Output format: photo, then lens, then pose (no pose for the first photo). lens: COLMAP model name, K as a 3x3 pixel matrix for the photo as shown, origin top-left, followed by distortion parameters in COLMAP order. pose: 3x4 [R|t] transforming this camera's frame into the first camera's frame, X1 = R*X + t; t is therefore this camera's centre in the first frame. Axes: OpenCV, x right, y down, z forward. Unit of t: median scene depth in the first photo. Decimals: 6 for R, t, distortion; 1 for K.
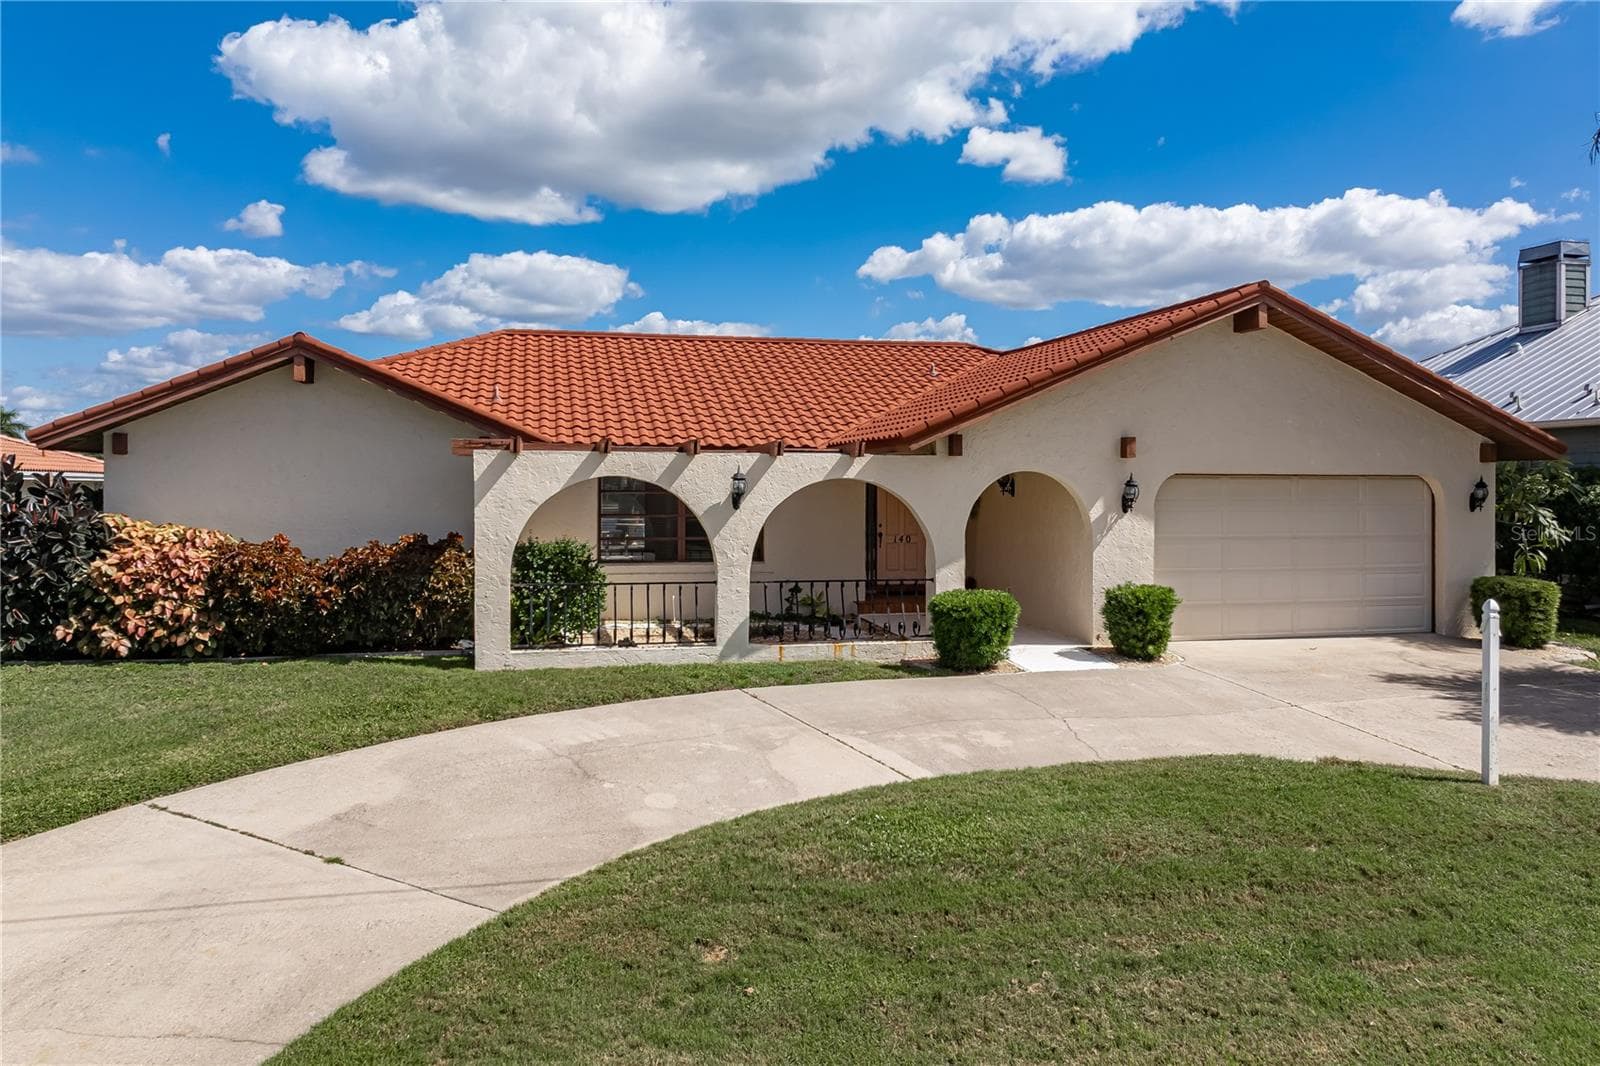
lens RADIAL K [[1128.3, 0, 800.0], [0, 1128.3, 533.0], [0, 0, 1]] dist [-0.020104, -0.000642]
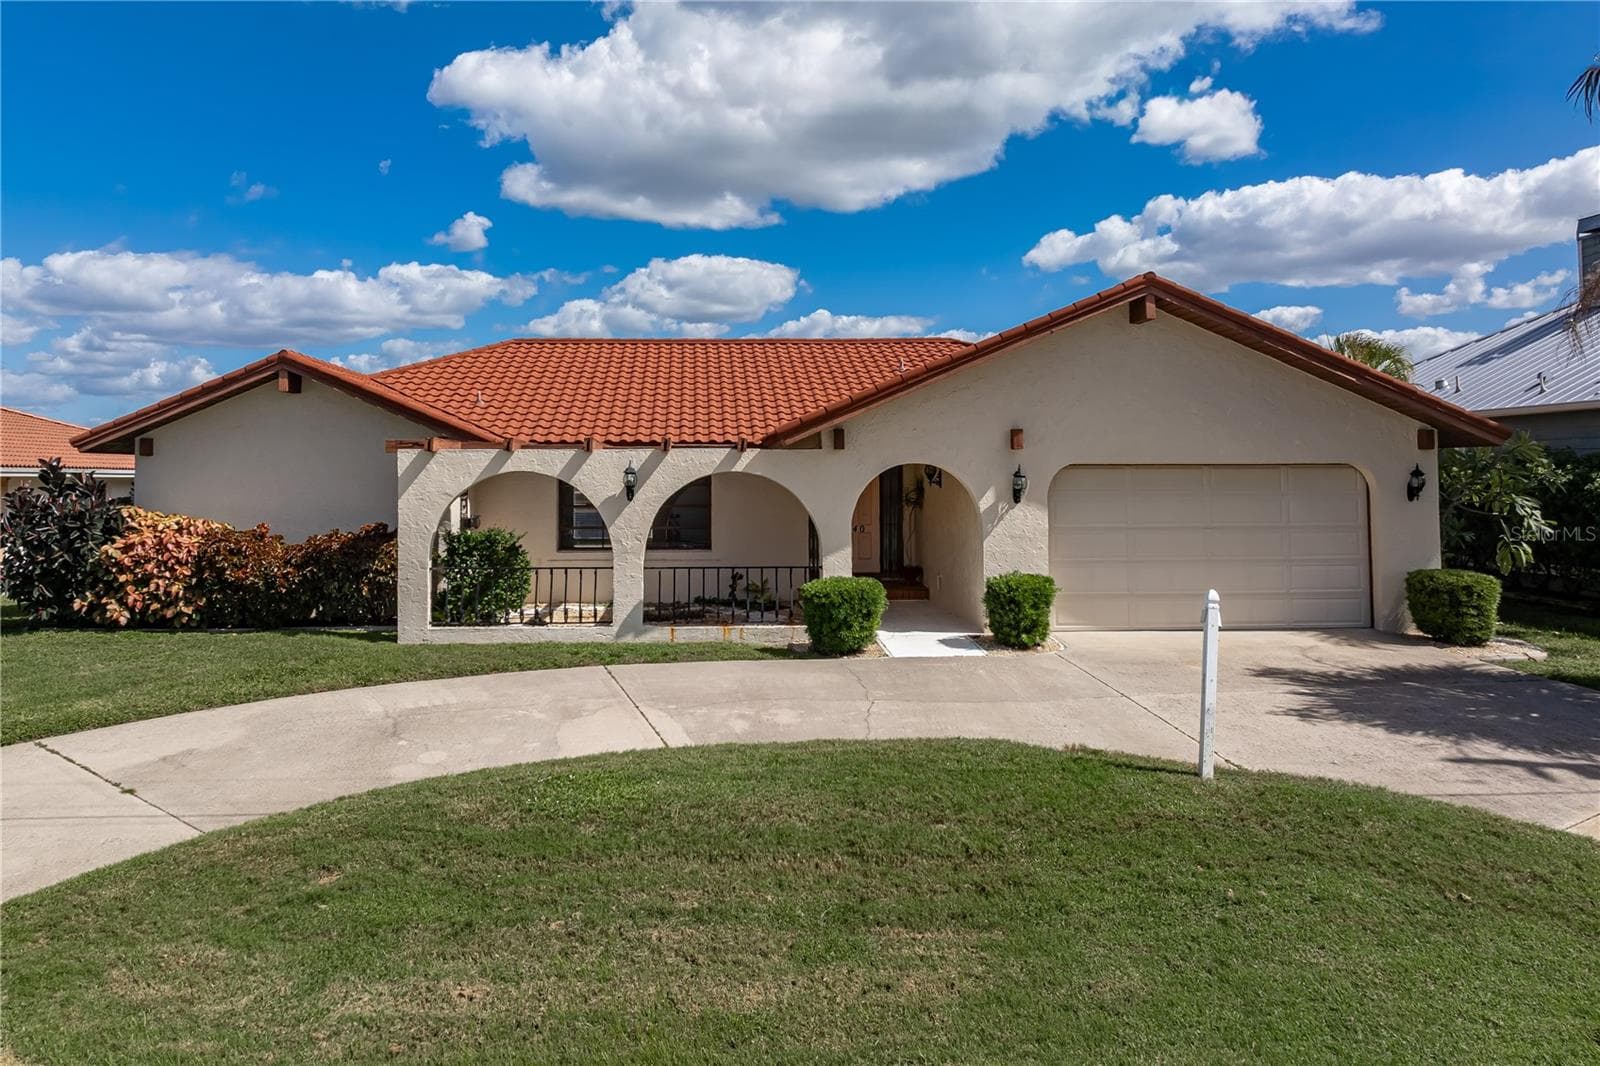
lens RADIAL K [[1124.7, 0, 796.0], [0, 1124.7, 490.9], [0, 0, 1]] dist [-0.012332, -0.008321]
pose [[0.981472, -0.004532, -0.191552, 0.301015], [-0.000891, 0.999601, -0.028216, -0.000210], [0.191604, 0.027864, 0.981077, -0.034451]]
